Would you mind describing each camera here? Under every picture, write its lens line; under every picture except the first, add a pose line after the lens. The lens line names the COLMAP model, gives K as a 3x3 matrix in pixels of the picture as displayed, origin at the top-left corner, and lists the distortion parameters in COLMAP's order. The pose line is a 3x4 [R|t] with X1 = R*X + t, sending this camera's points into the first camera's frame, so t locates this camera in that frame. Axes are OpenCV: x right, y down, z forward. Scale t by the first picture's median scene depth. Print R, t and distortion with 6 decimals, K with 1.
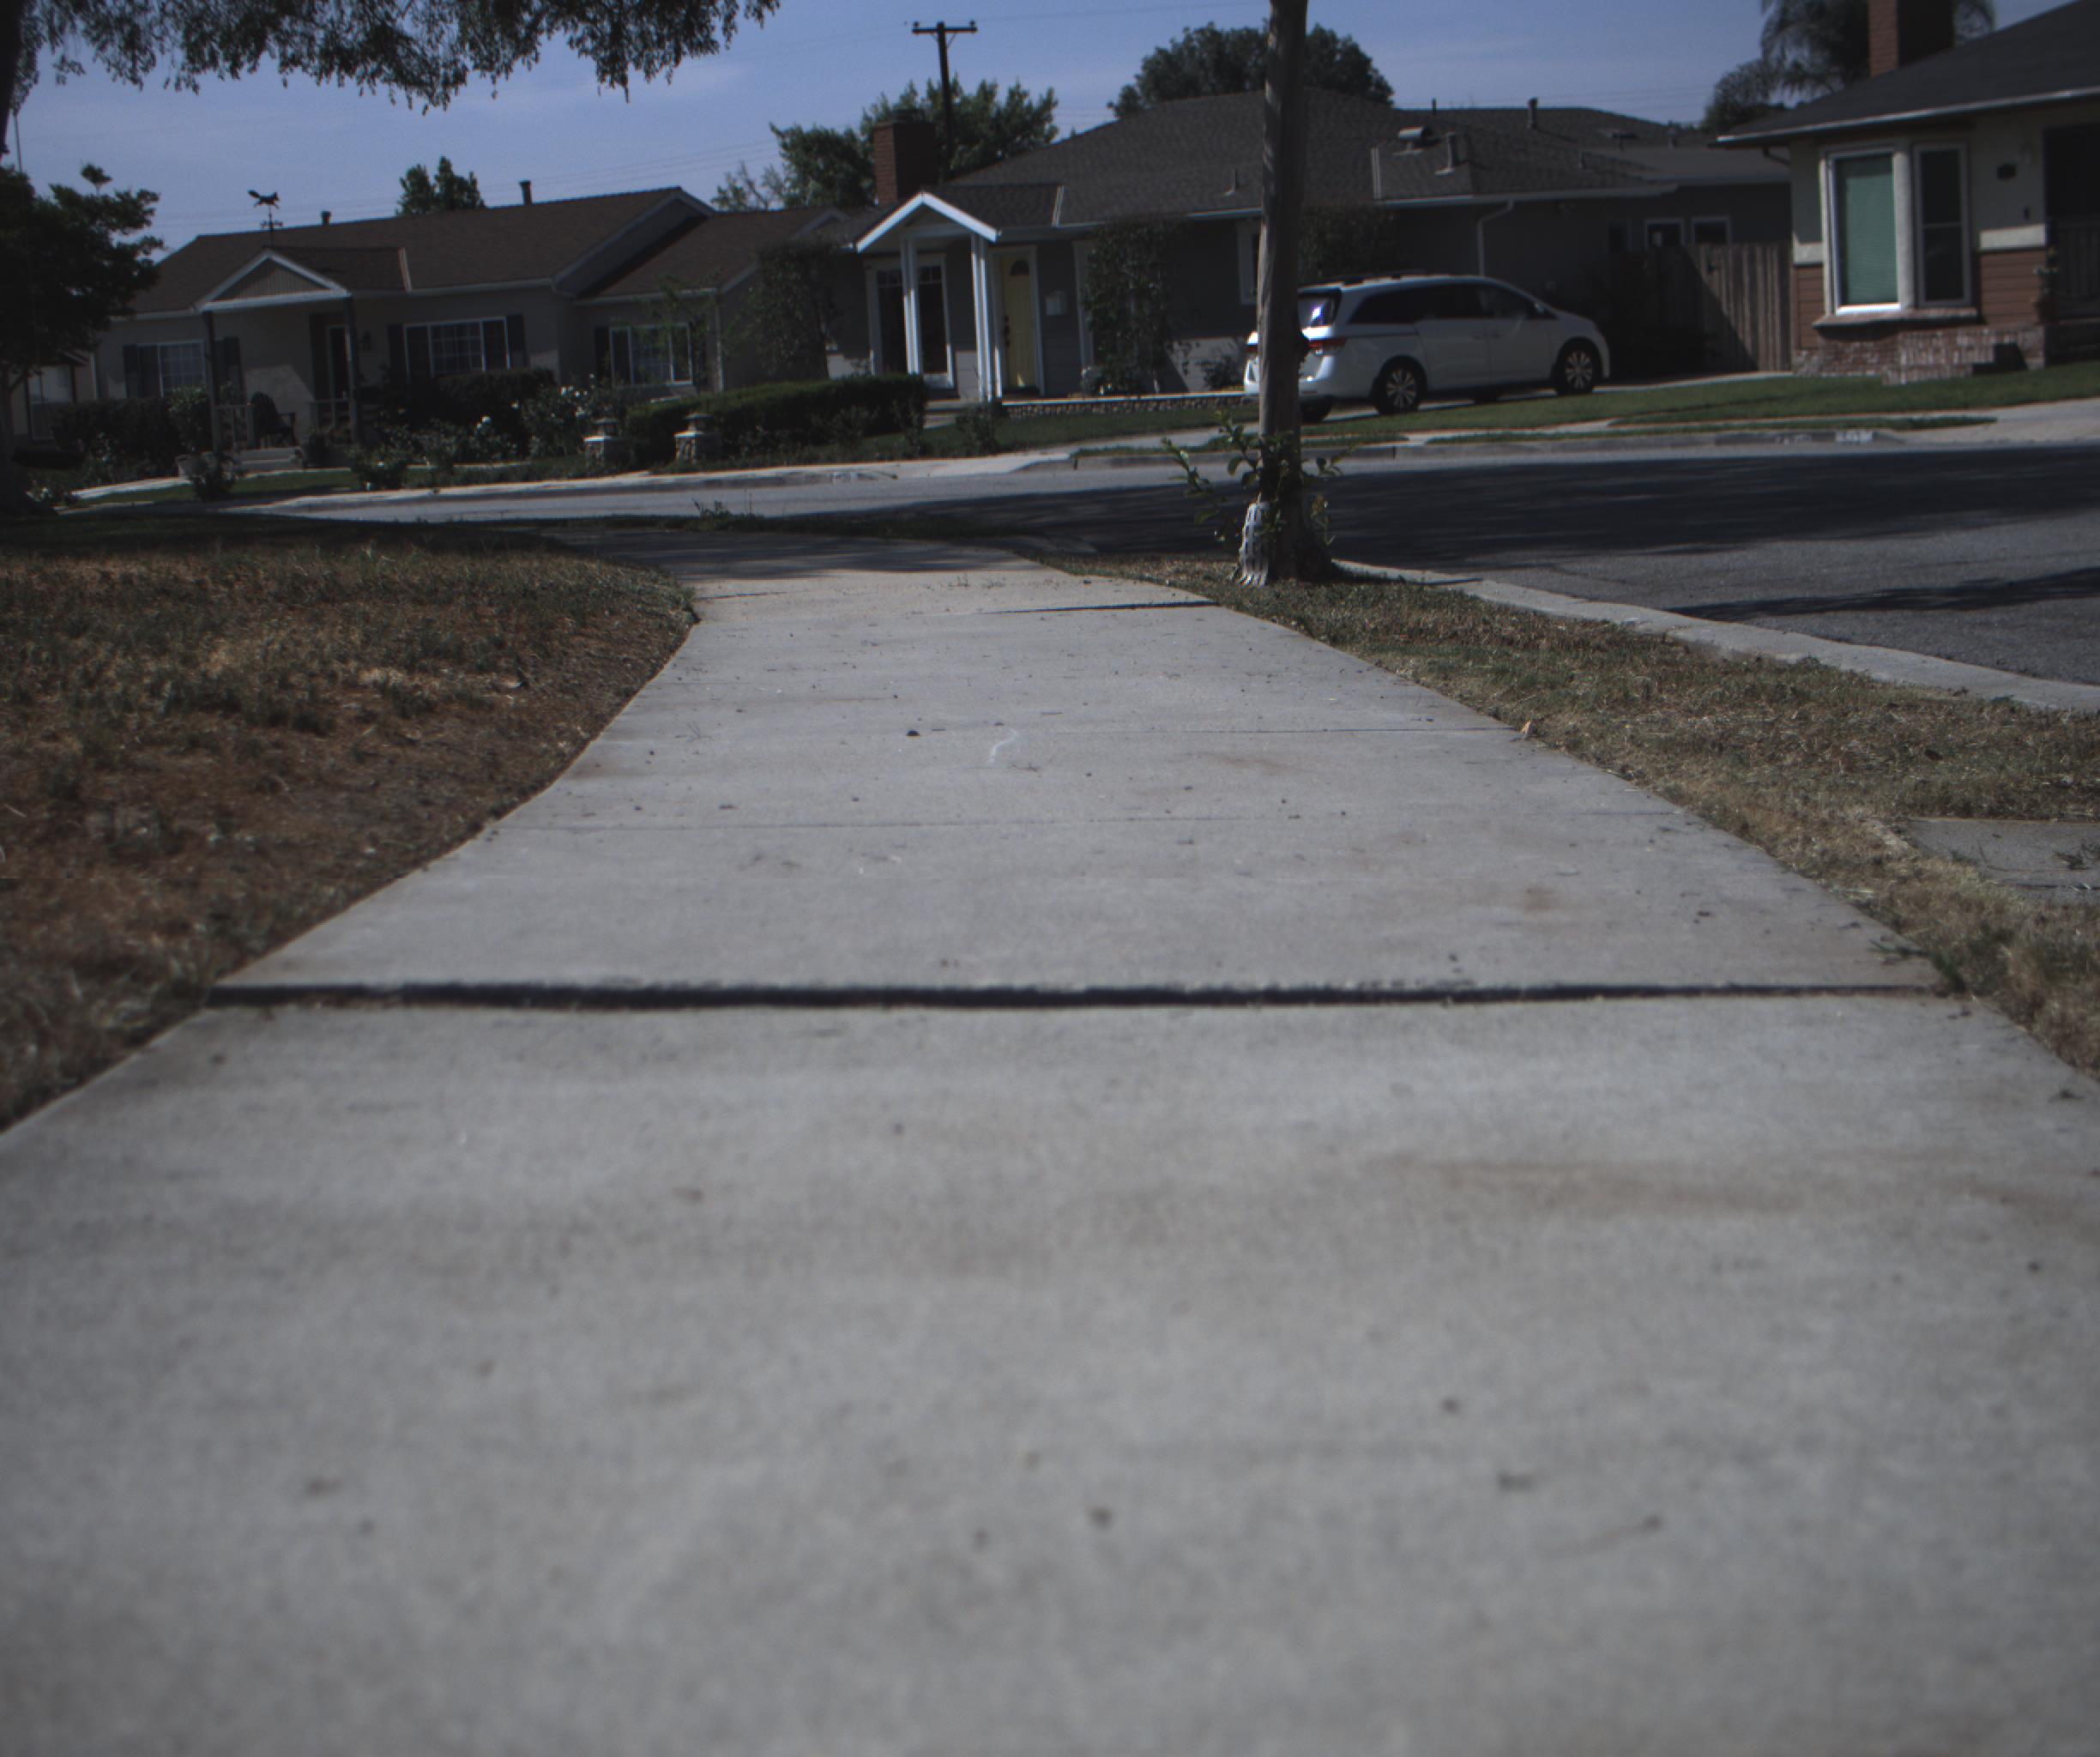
lens RADIAL K [[3892.7, 0, 1024.3], [0, 3892.7, 837.6], [0, 0, 1]] dist [-0.179009, 0.888659]
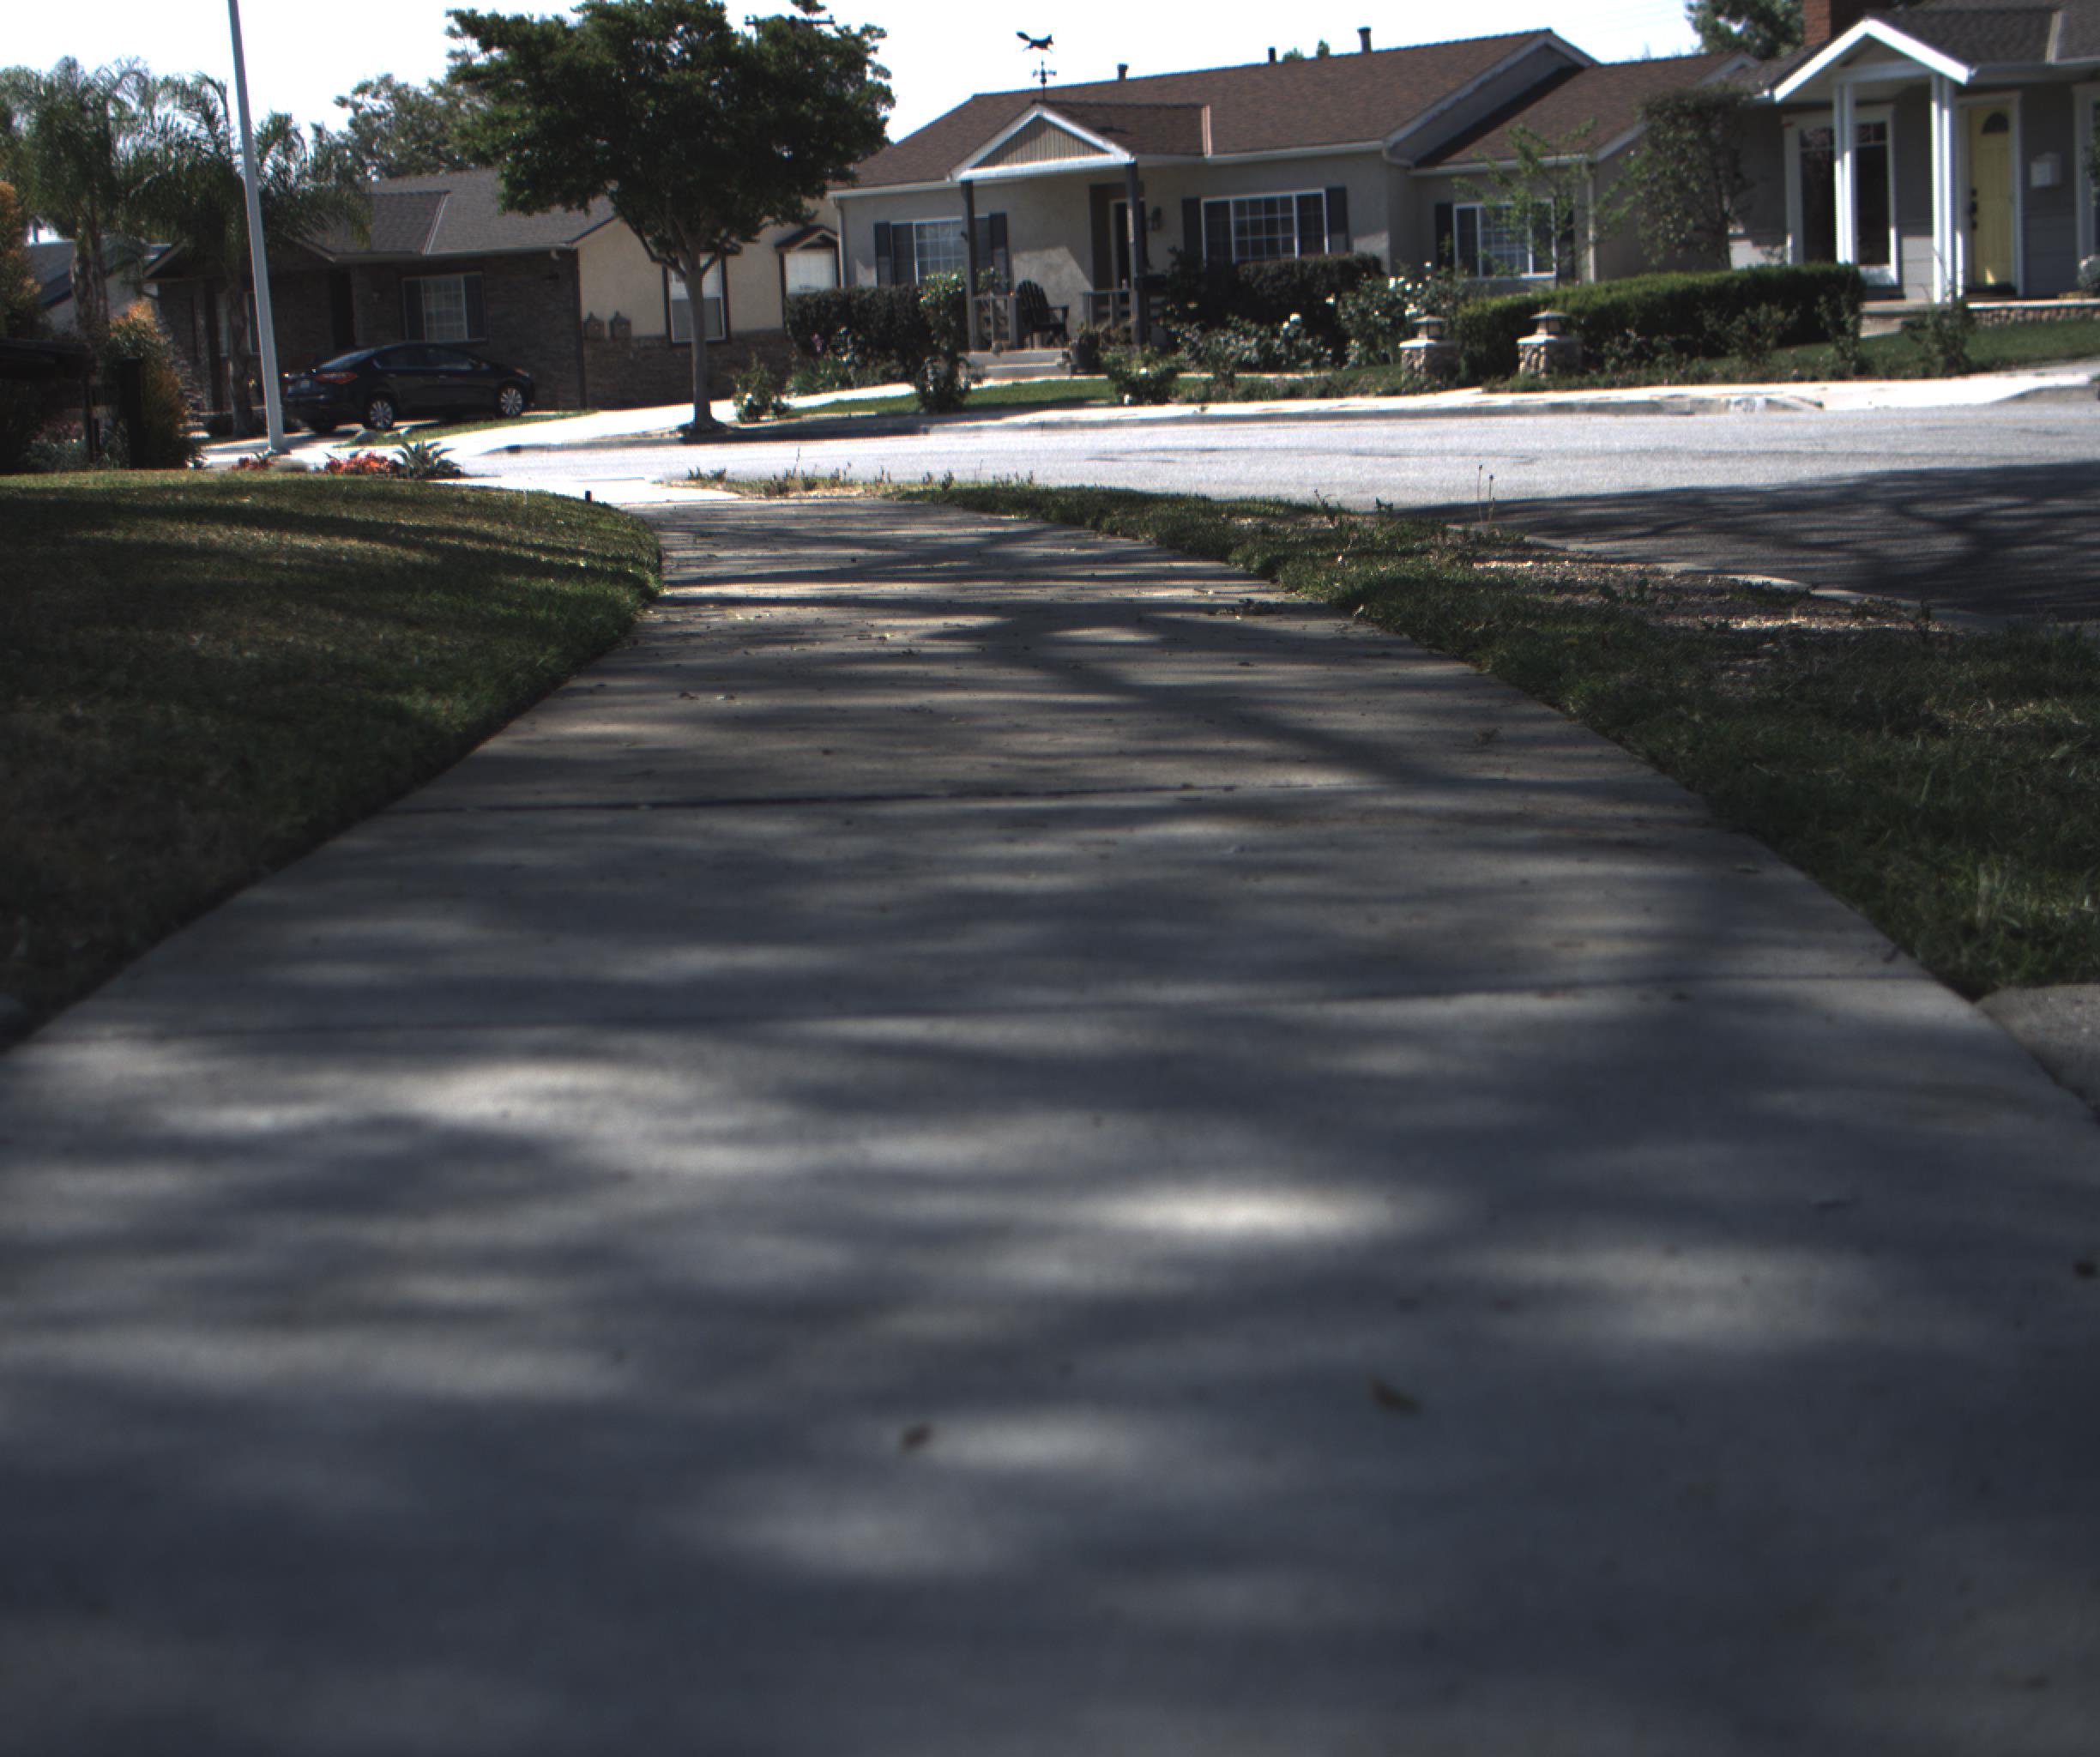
lens RADIAL K [[3892.7, 0, 1024.3], [0, 3892.7, 837.6], [0, 0, 1]] dist [-0.179009, 0.888659]
pose [[0.973528, 0.041097, -0.224845, -0.011158], [-0.035856, 0.998983, 0.027343, -0.024751], [0.225740, -0.018557, 0.974011, 0.246966]]
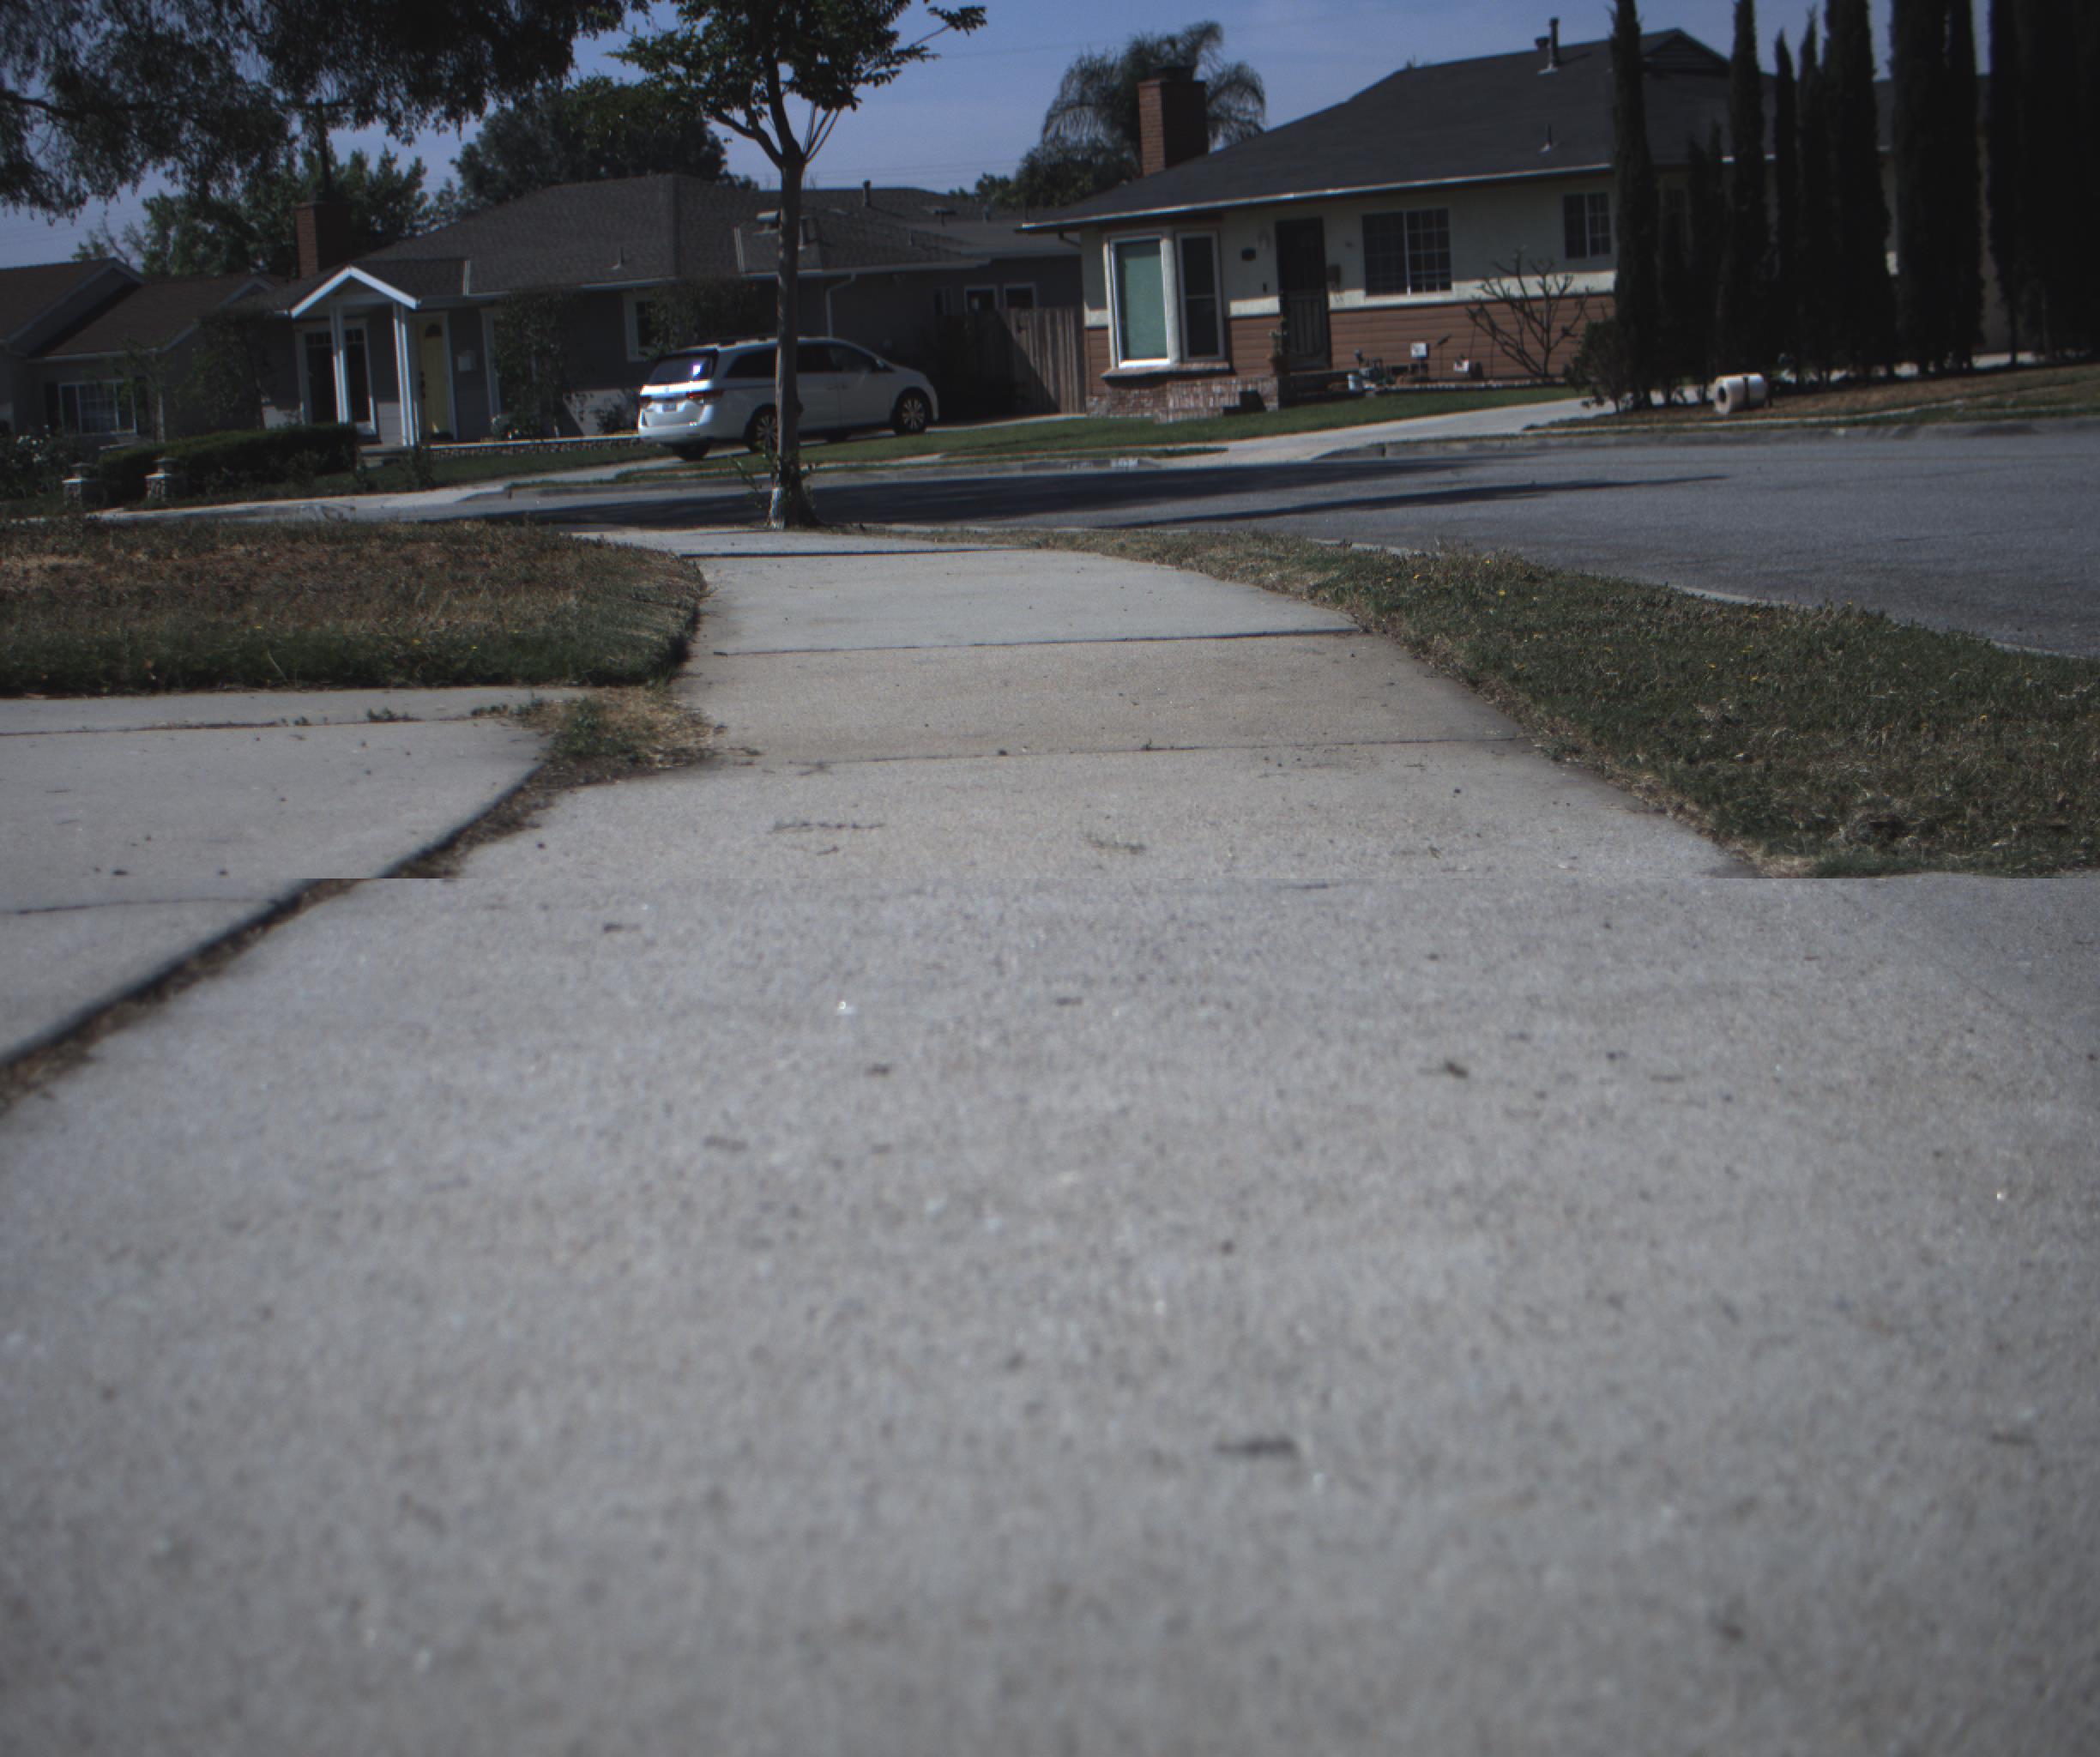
lens RADIAL K [[3892.7, 0, 1024.3], [0, 3892.7, 837.6], [0, 0, 1]] dist [-0.179009, 0.888659]
pose [[0.985072, -0.023941, 0.170471, -0.029584], [0.025834, 0.999627, -0.008899, 0.021153], [-0.170194, 0.013170, 0.985323, -0.181504]]
